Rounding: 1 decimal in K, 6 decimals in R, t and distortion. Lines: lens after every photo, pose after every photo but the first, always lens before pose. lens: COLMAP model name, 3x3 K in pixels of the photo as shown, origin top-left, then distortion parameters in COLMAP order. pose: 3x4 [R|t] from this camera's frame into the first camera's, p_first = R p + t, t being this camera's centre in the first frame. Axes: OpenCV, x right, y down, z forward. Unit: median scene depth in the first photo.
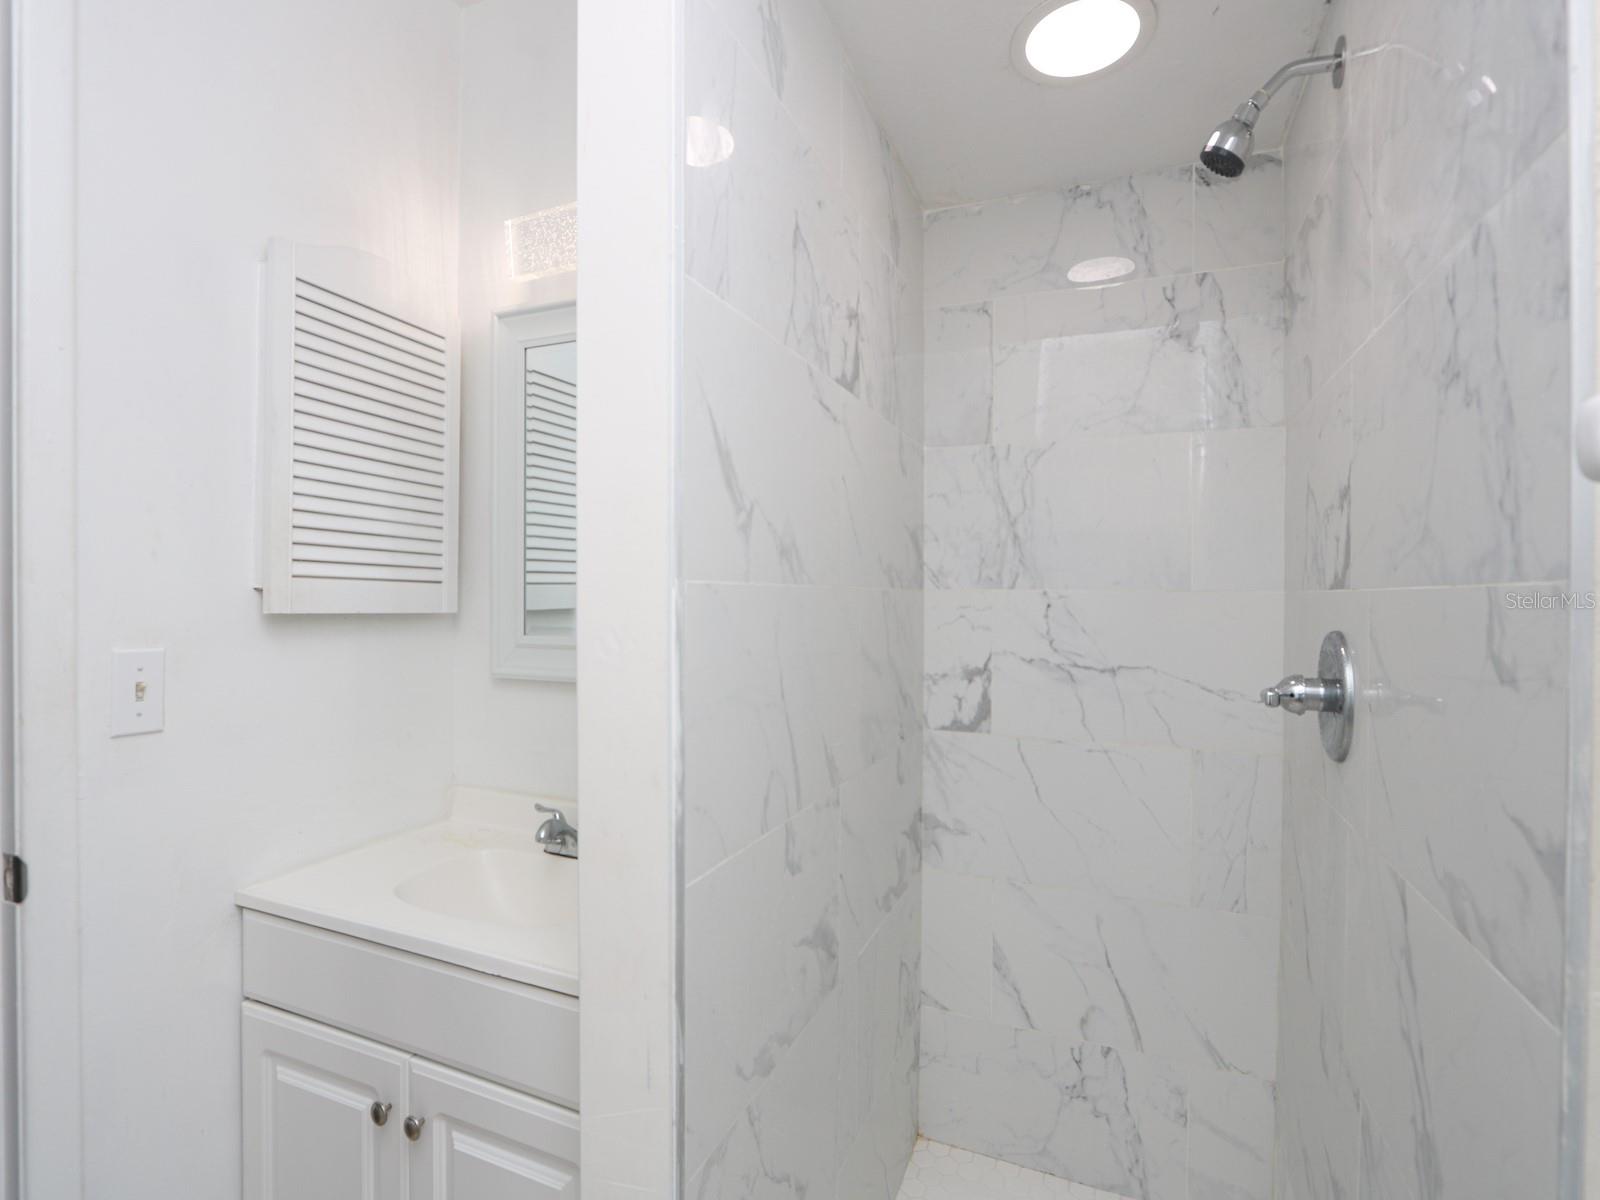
lens RADIAL K [[746.8, 0, 805.6], [0, 746.8, 600.4], [0, 0, 1]] dist [0.004827, -0.000087]
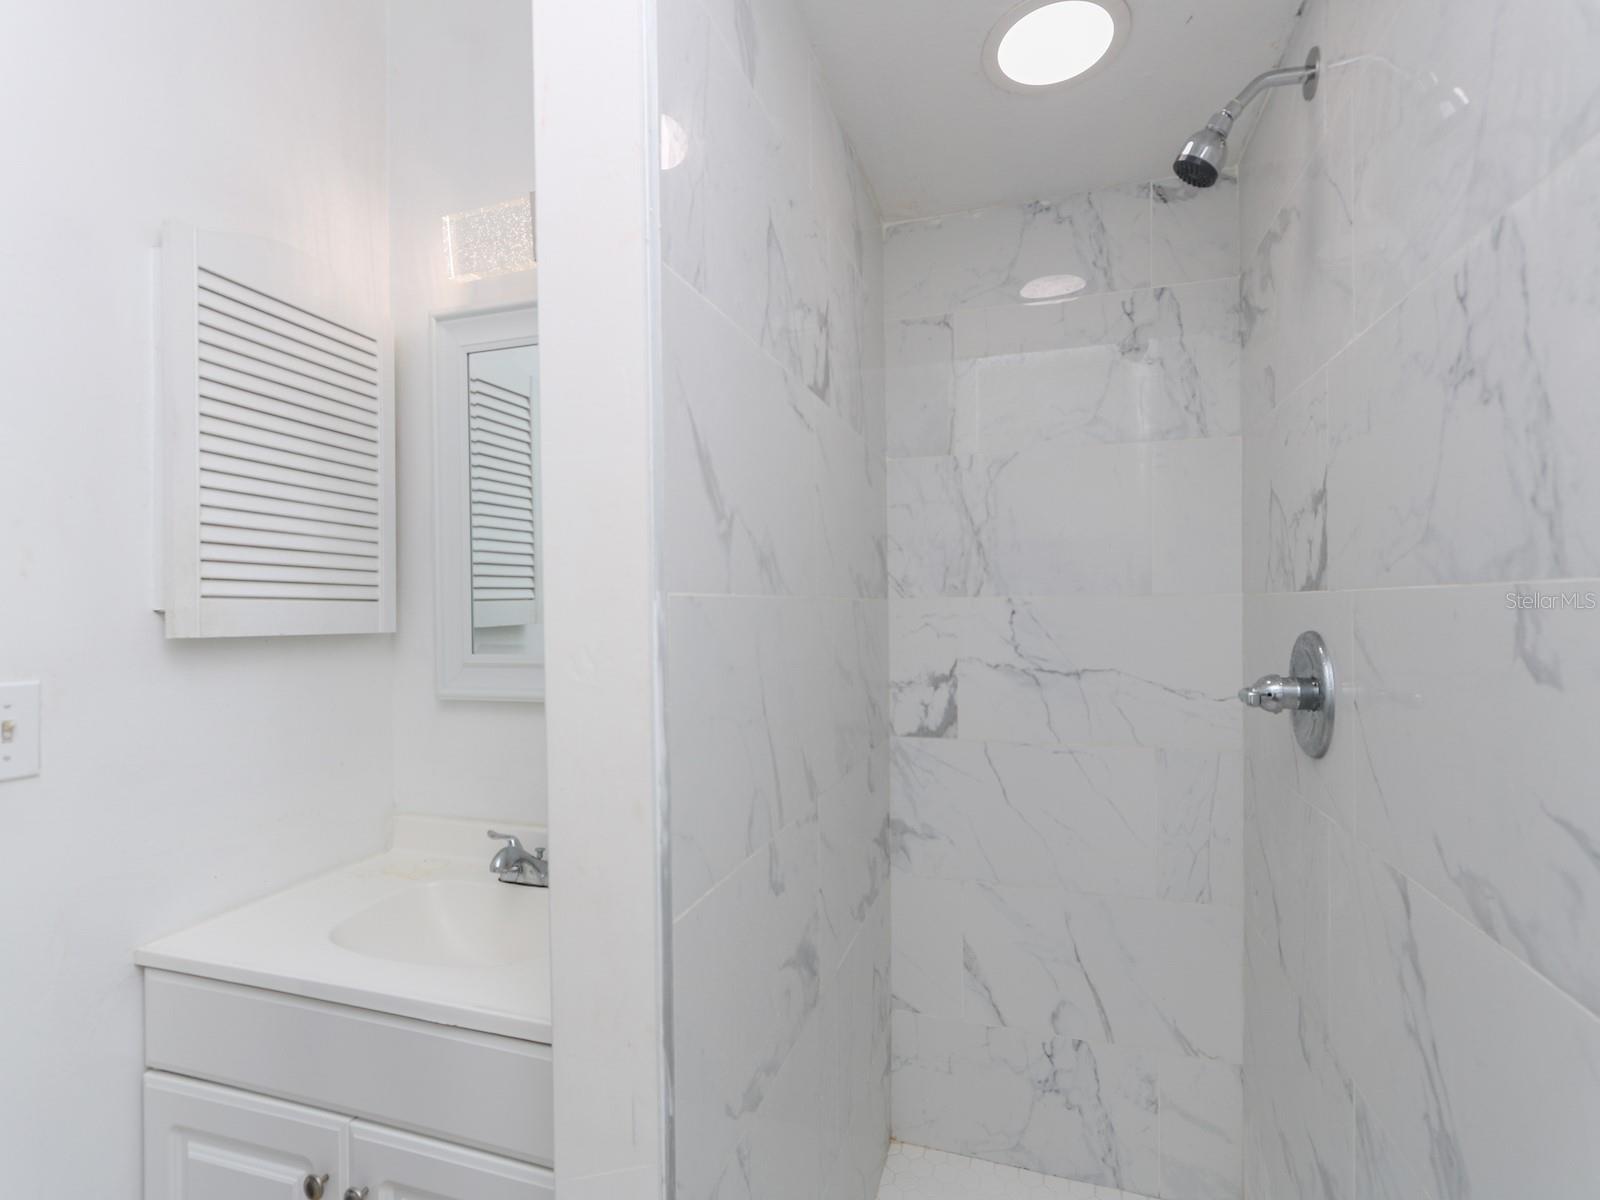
lens RADIAL K [[679.2, 0, 804.4], [0, 679.2, 609.2], [0, 0, 1]] dist [0.016707, 0.000311]
pose [[0.993114, -0.019644, 0.115492, -0.073983], [0.019990, 0.999798, -0.001842, -0.001335], [-0.115433, 0.004138, 0.993307, 0.114328]]
